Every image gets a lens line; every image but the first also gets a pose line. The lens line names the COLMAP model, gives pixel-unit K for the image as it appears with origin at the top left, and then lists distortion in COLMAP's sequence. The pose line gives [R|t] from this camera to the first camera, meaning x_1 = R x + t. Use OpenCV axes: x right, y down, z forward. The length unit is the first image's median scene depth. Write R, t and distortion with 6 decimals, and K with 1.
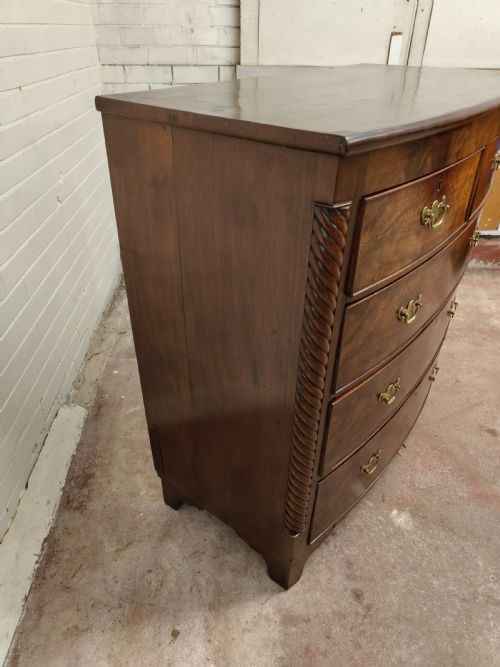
lens RADIAL K [[461.7, 0, 245.6], [0, 461.7, 339.2], [0, 0, 1]] dist [0.006614, 0.000170]
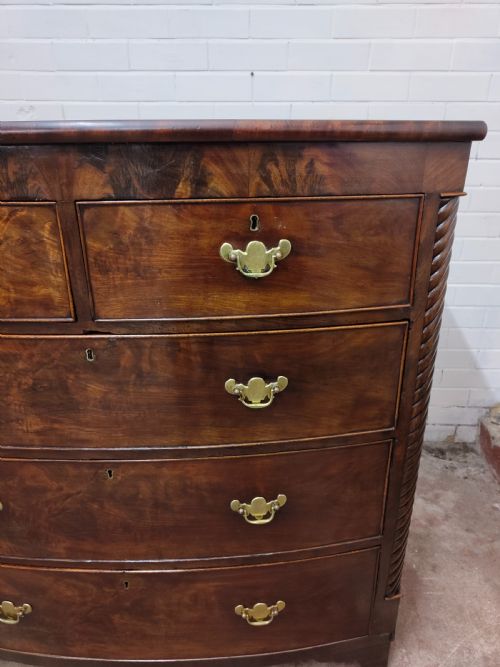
lens RADIAL K [[466.2, 0, 259.0], [0, 466.2, 330.2], [0, 0, 1]] dist [0.001222, -0.000084]
pose [[-0.053823, 0.362259, -0.930522, 0.614348], [-0.561242, 0.759776, 0.328249, -0.612774], [0.825900, 0.539915, 0.162422, 1.069717]]
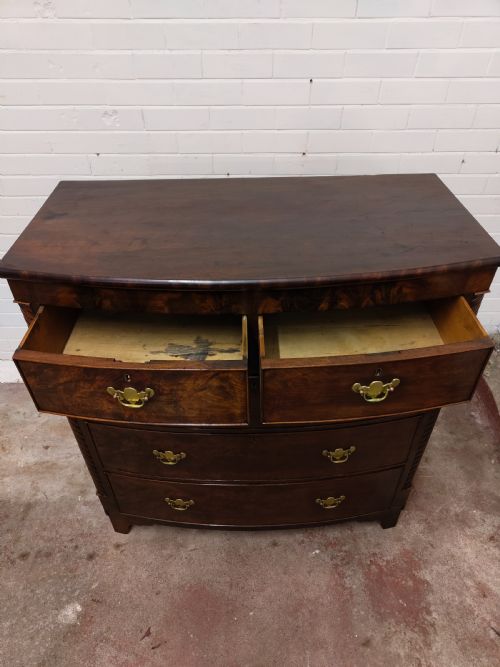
lens RADIAL K [[461.7, 0, 245.6], [0, 461.7, 339.2], [0, 0, 1]] dist [0.006614, 0.000170]
pose [[-0.034384, 0.631906, -0.774282, 0.754969], [-0.553559, 0.633001, 0.541186, -0.813442], [0.832100, 0.447219, 0.328032, 0.709549]]
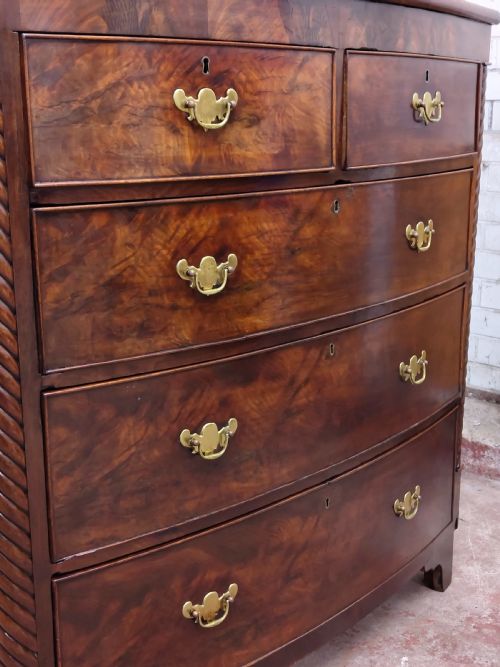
lens RADIAL K [[903.6, 0, 250.0], [0, 903.6, 333.5], [0, 0, 1]] dist [0.151449, -0.564483]
pose [[0.689736, 0.167715, -0.704369, 0.803545], [-0.408007, 0.893677, -0.186740, -0.013754], [0.598159, 0.416188, 0.684831, 0.382747]]
